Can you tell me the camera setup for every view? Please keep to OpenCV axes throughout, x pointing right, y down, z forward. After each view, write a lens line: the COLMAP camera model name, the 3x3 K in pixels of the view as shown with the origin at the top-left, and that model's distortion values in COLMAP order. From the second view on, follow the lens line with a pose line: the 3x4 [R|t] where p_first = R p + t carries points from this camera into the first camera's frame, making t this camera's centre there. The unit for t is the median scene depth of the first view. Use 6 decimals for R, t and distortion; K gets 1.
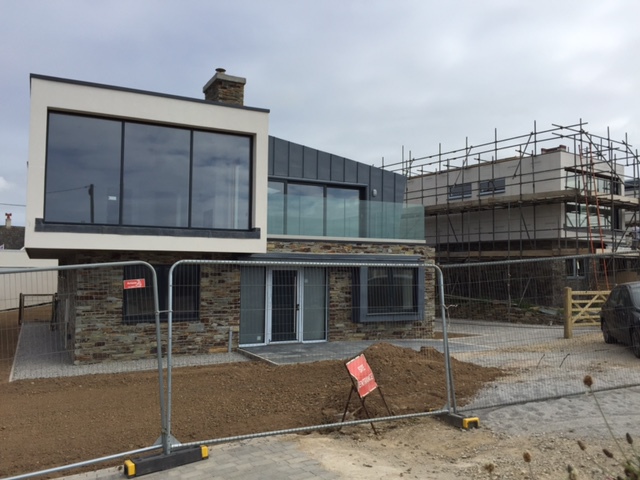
lens RADIAL K [[548.1, 0, 320.0], [0, 548.1, 240.0], [0, 0, 1]] dist [0.062649, -0.009582]
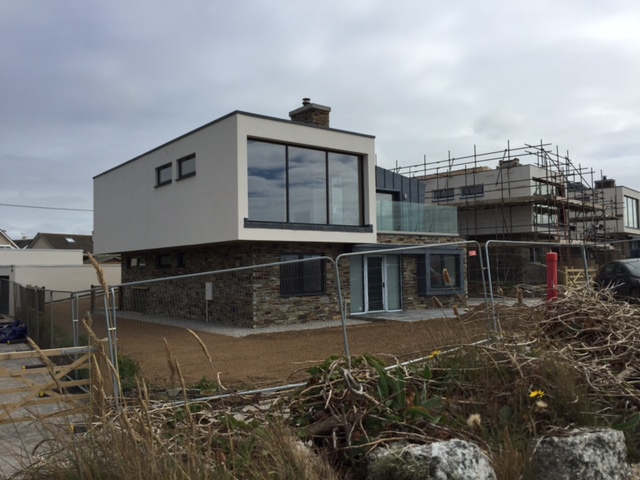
lens RADIAL K [[548.1, 0, 320.0], [0, 548.1, 240.0], [0, 0, 1]] dist [0.062649, -0.009582]
pose [[0.982062, -0.009702, 0.188311, -0.423887], [0.009253, 0.999952, 0.003266, 0.008970], [-0.188333, -0.001465, 0.982104, -0.254019]]
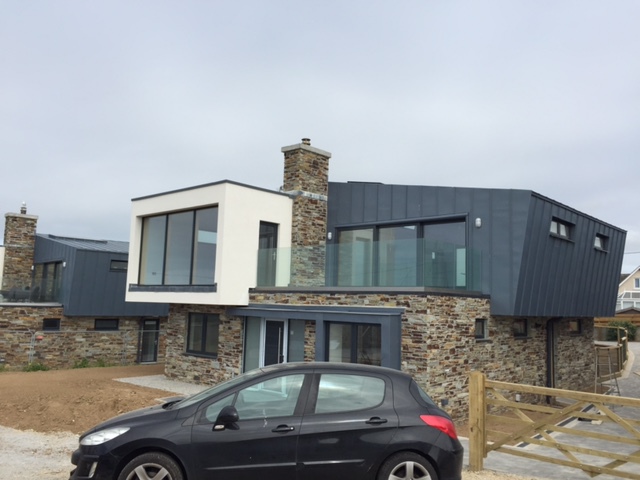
lens RADIAL K [[548.1, 0, 320.0], [0, 548.1, 240.0], [0, 0, 1]] dist [0.062649, -0.009582]
pose [[0.354334, -0.104264, -0.929288, 0.916412], [0.025459, 0.994472, -0.101870, 0.010474], [0.934772, 0.012437, 0.355030, 0.684039]]
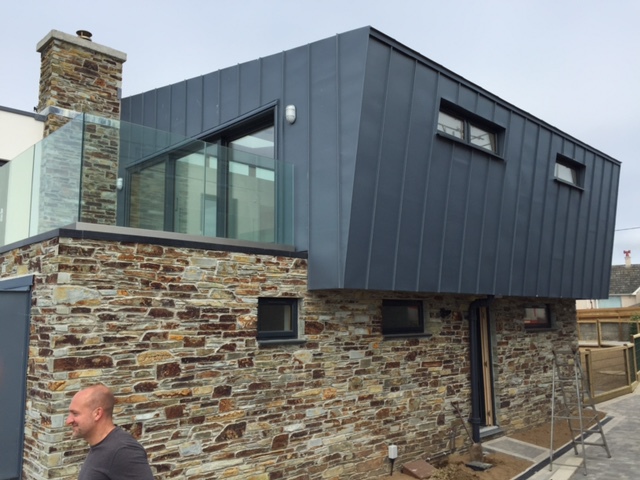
lens RADIAL K [[548.1, 0, 320.0], [0, 548.1, 240.0], [0, 0, 1]] dist [0.062649, -0.009582]
pose [[0.294153, -0.140048, -0.945442, 0.583743], [0.064115, 0.989869, -0.126681, 0.065132], [0.953605, -0.023353, 0.300152, 1.154944]]
